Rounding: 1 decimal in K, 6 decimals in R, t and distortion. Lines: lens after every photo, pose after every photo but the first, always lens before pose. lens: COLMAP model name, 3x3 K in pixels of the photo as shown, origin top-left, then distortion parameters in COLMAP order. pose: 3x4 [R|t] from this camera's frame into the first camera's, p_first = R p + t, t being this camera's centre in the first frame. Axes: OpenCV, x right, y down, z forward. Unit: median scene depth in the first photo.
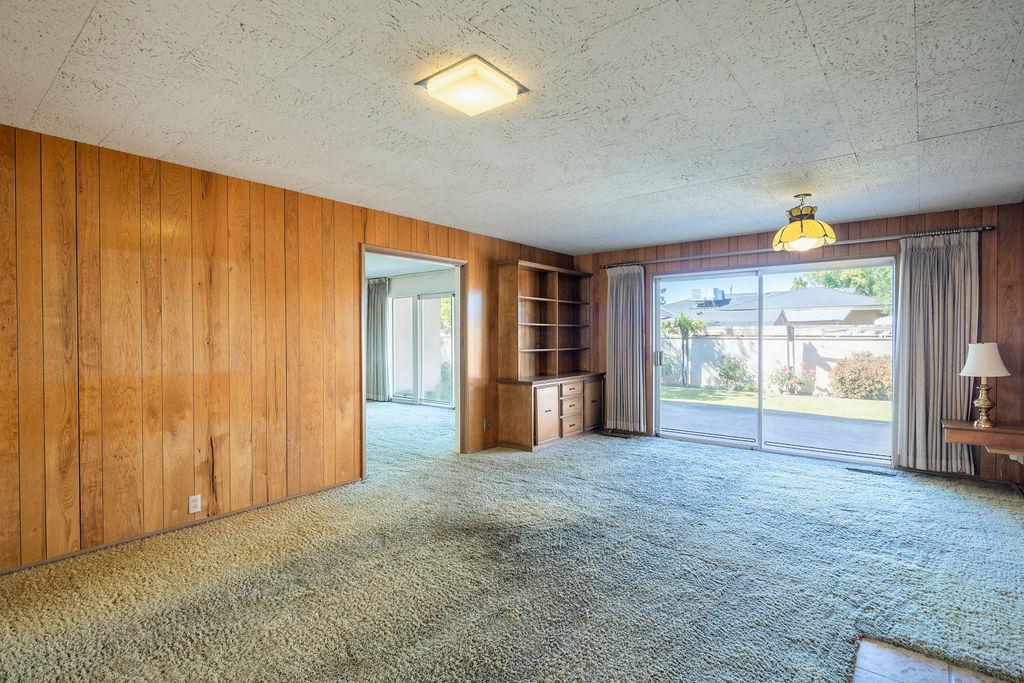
lens RADIAL K [[495.9, 0, 506.5], [0, 495.9, 341.0], [0, 0, 1]] dist [0.008117, -0.004191]
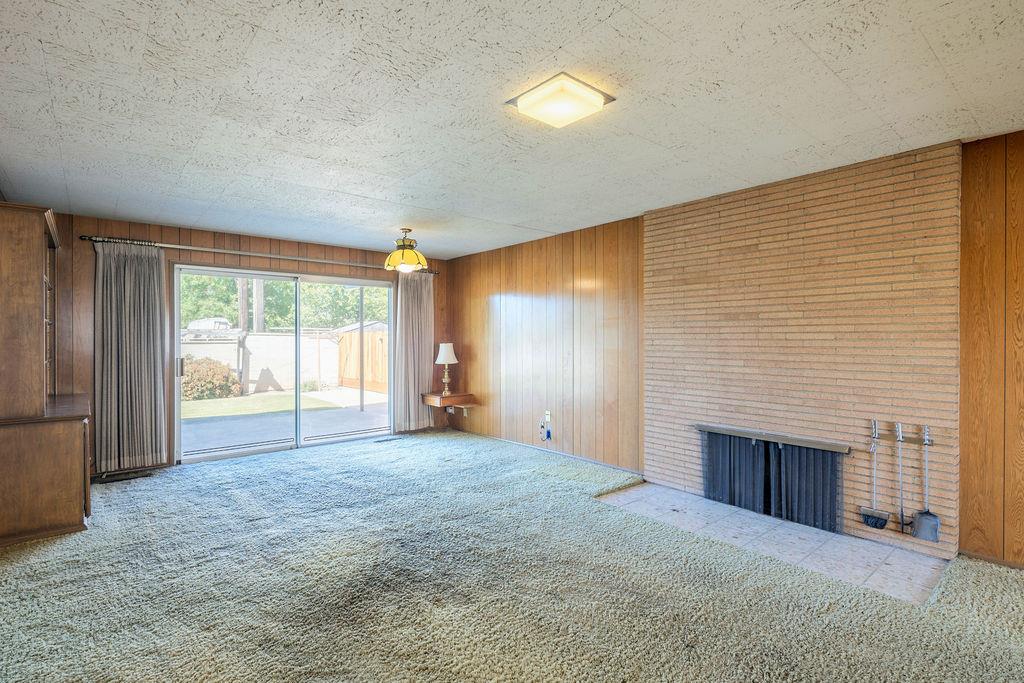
lens RADIAL K [[495.9, 0, 513.7], [0, 495.9, 341.2], [0, 0, 1]] dist [0.008117, -0.004191]
pose [[0.172494, -0.003912, 0.985003, -0.462623], [0.011180, 0.999935, 0.002014, -0.002889], [-0.984947, 0.010665, 0.172527, 0.379004]]
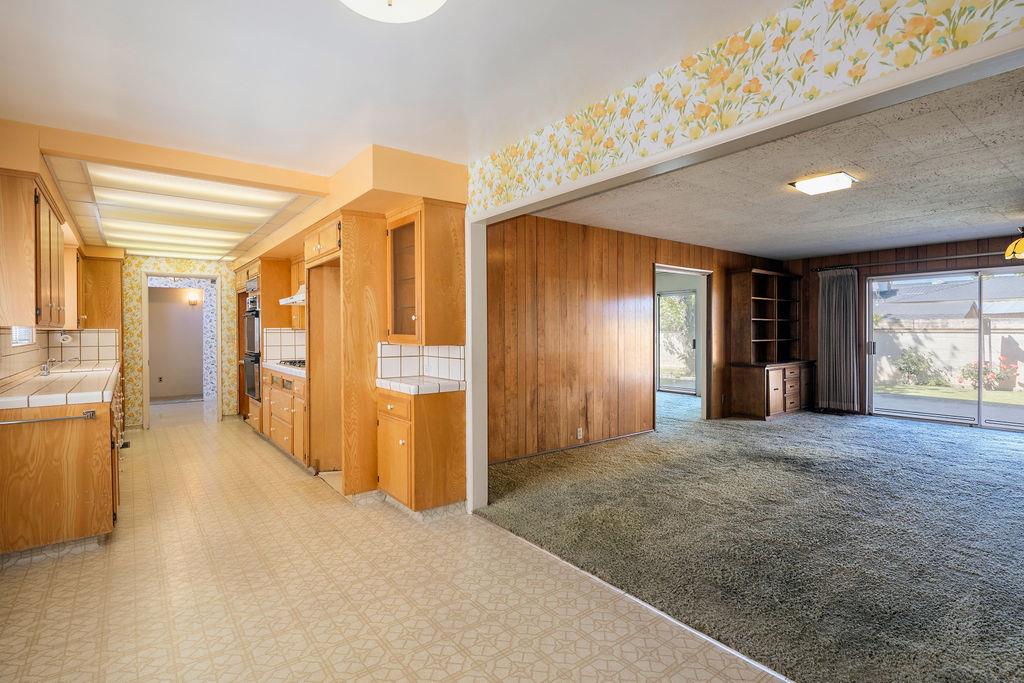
lens RADIAL K [[495.9, 0, 509.6], [0, 495.9, 333.6], [0, 0, 1]] dist [0.008117, -0.004191]
pose [[0.975511, 0.000496, -0.219950, -0.307857], [-0.001232, 0.999994, -0.003206, 0.007145], [0.219947, 0.003399, 0.975506, -0.376594]]
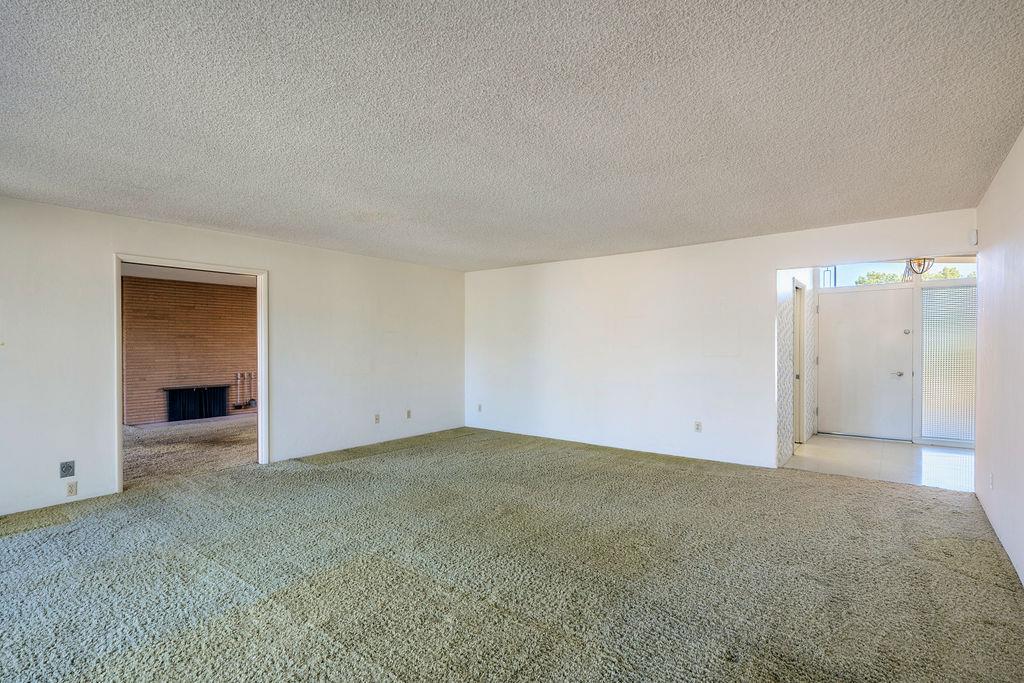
lens RADIAL K [[495.9, 0, 512.5], [0, 495.9, 344.3], [0, 0, 1]] dist [0.008117, -0.004191]
pose [[-0.999522, 0.002845, -0.030782, -0.621728], [0.002436, 0.999908, 0.013321, -0.017571], [0.030817, 0.013240, -0.999437, 1.274530]]
